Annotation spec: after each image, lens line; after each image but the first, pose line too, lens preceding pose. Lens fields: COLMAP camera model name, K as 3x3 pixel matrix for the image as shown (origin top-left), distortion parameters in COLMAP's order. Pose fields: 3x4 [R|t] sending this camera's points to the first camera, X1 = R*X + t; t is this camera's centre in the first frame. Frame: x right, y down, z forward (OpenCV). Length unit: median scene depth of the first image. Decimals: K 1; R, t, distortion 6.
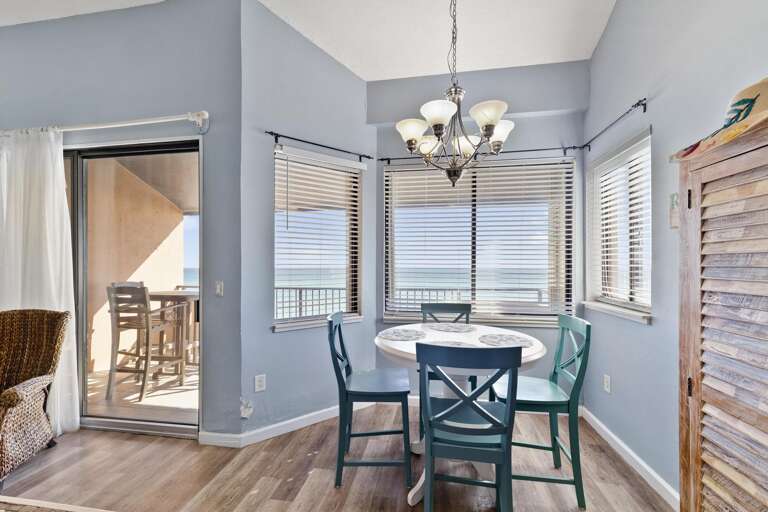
lens RADIAL K [[326.7, 0, 383.4], [0, 326.7, 263.9], [0, 0, 1]] dist [-0.002721, -0.000263]
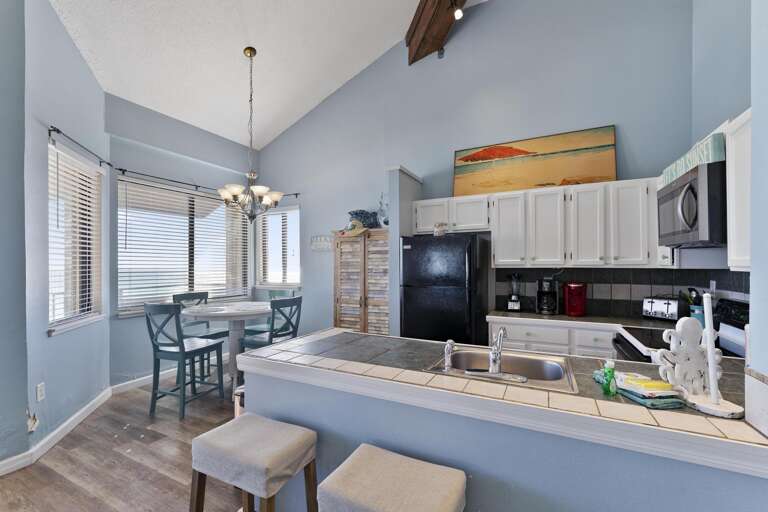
lens RADIAL K [[326.7, 0, 383.4], [0, 326.7, 263.9], [0, 0, 1]] dist [-0.002721, -0.000263]
pose [[0.298781, 0.000490, 0.954322, -0.952594], [-0.000220, 1.000000, -0.000445, -0.001568], [-0.954322, -0.000077, 0.298781, -0.210596]]
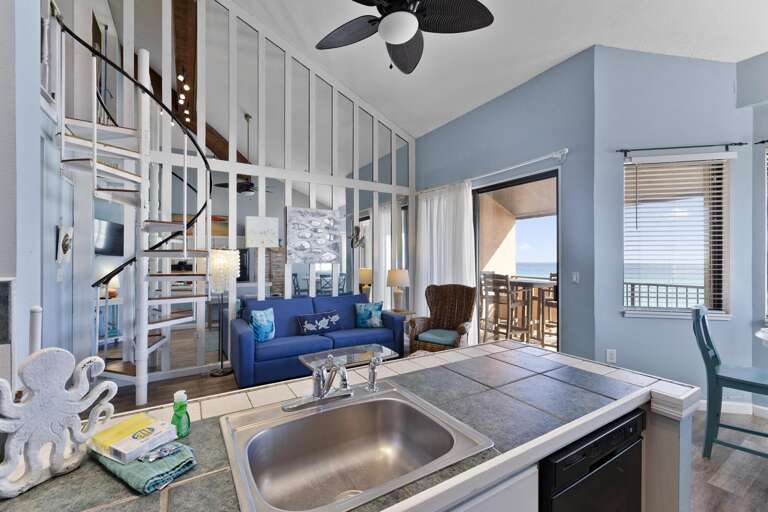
lens RADIAL K [[324.2, 0, 384.0], [0, 324.2, 256.0], [0, 0, 1]] dist [0.002449, 0.000764]
pose [[0.657944, -0.002167, -0.753064, -0.017984], [-0.001937, 0.999988, -0.004570, -0.004534], [0.753064, 0.004465, 0.657932, -0.440019]]
